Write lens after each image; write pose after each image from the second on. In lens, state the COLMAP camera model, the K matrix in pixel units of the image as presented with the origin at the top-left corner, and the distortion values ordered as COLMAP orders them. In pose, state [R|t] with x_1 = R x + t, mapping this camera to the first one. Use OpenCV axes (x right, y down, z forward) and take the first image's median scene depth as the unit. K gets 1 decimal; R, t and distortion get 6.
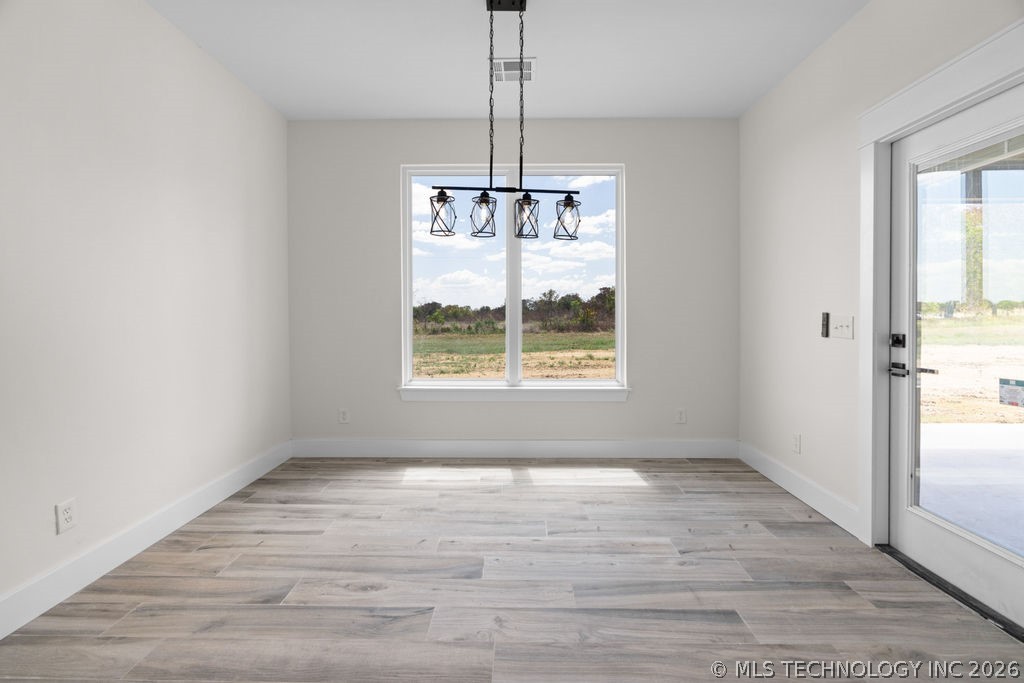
lens RADIAL K [[469.8, 0, 509.5], [0, 469.8, 321.4], [0, 0, 1]] dist [-0.007135, 0.000823]
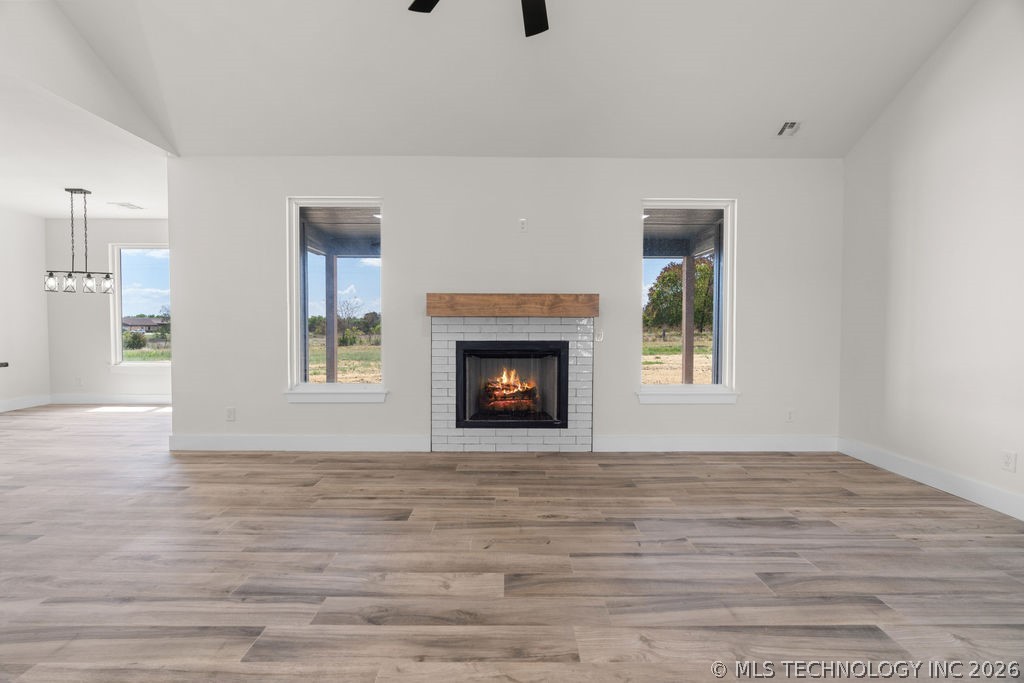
lens RADIAL K [[466.2, 0, 512.0], [0, 466.2, 341.5], [0, 0, 1]] dist [-0.006072, -0.000106]
pose [[0.999645, 0.002679, 0.026519, 1.490018], [-0.003086, 0.999878, 0.015303, 0.015937], [-0.026475, -0.015379, 0.999531, -0.978967]]
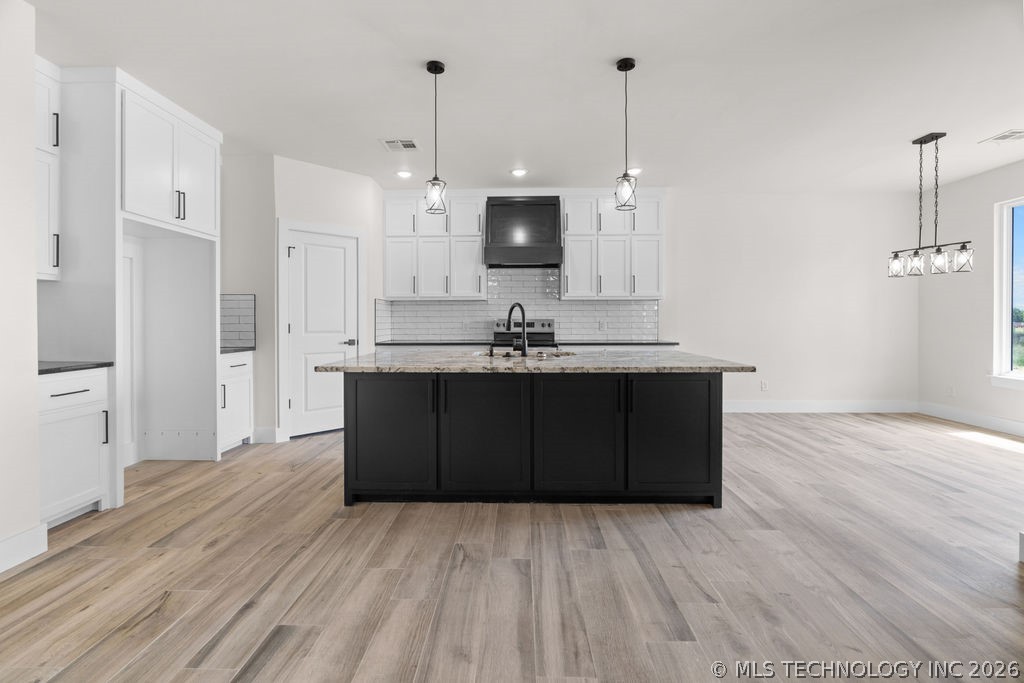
lens RADIAL K [[469.8, 0, 509.5], [0, 469.8, 321.4], [0, 0, 1]] dist [-0.007135, 0.000823]
pose [[-0.004255, 0.004163, -0.999982, 1.234144], [-0.014020, 0.999893, 0.004222, 0.005313], [0.999893, 0.014038, -0.004196, -0.381384]]
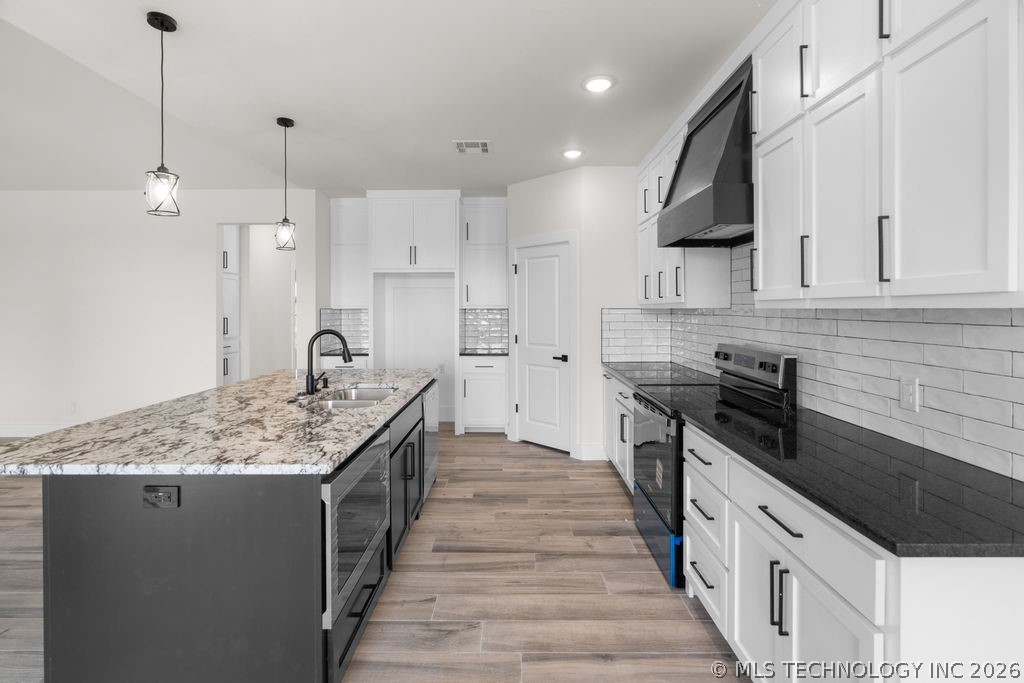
lens RADIAL K [[469.8, 0, 509.5], [0, 469.8, 321.4], [0, 0, 1]] dist [-0.007135, 0.000823]
pose [[-0.999918, 0.002242, -0.012627, -0.115181], [0.001719, 0.999145, 0.041311, -0.080703], [0.012708, 0.041286, -0.999067, 0.490080]]
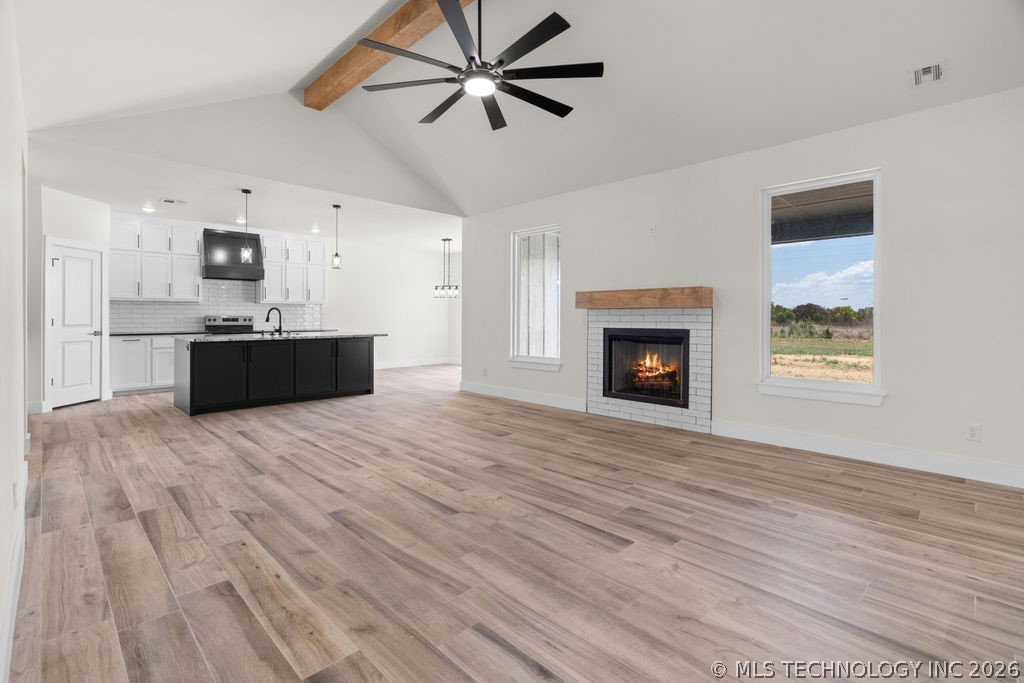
lens RADIAL K [[474.6, 0, 509.6], [0, 474.6, 319.0], [0, 0, 1]] dist [-0.007898, 0.000455]
pose [[0.717916, 0.004288, -0.696117, 2.322238], [-0.012329, 0.999903, -0.006556, 0.018412], [0.696021, 0.013289, 0.717899, -1.120290]]
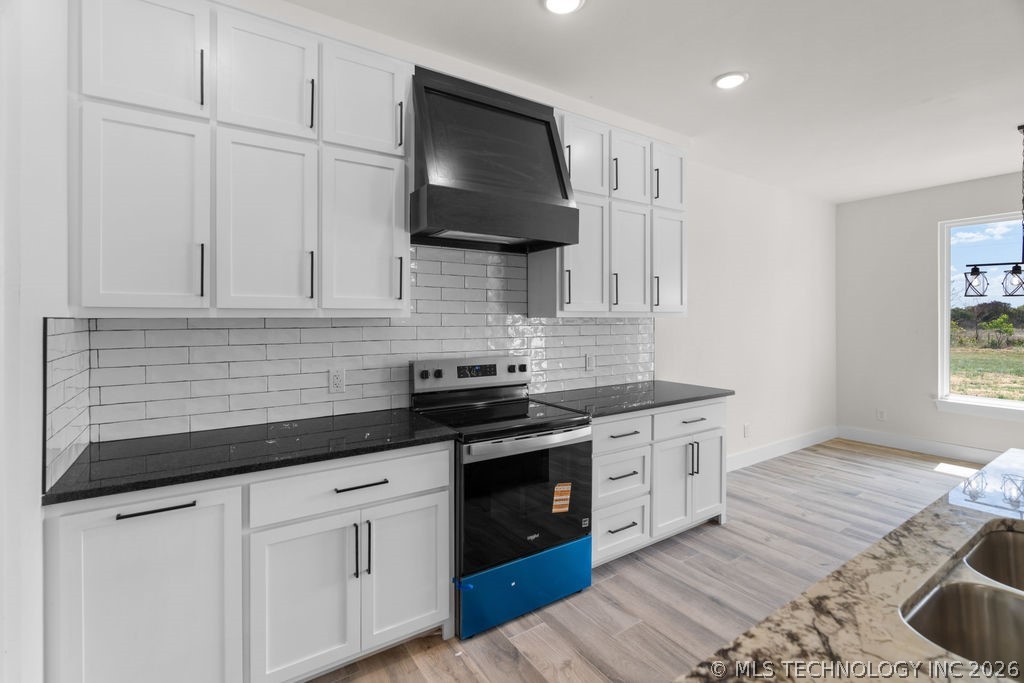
lens RADIAL K [[469.8, 0, 509.5], [0, 469.8, 321.4], [0, 0, 1]] dist [-0.007135, 0.000823]
pose [[0.568943, 0.007079, -0.822346, 0.167568], [-0.012430, 0.999923, 0.000008, -0.062720], [0.822283, 0.010217, 0.568987, -0.755446]]
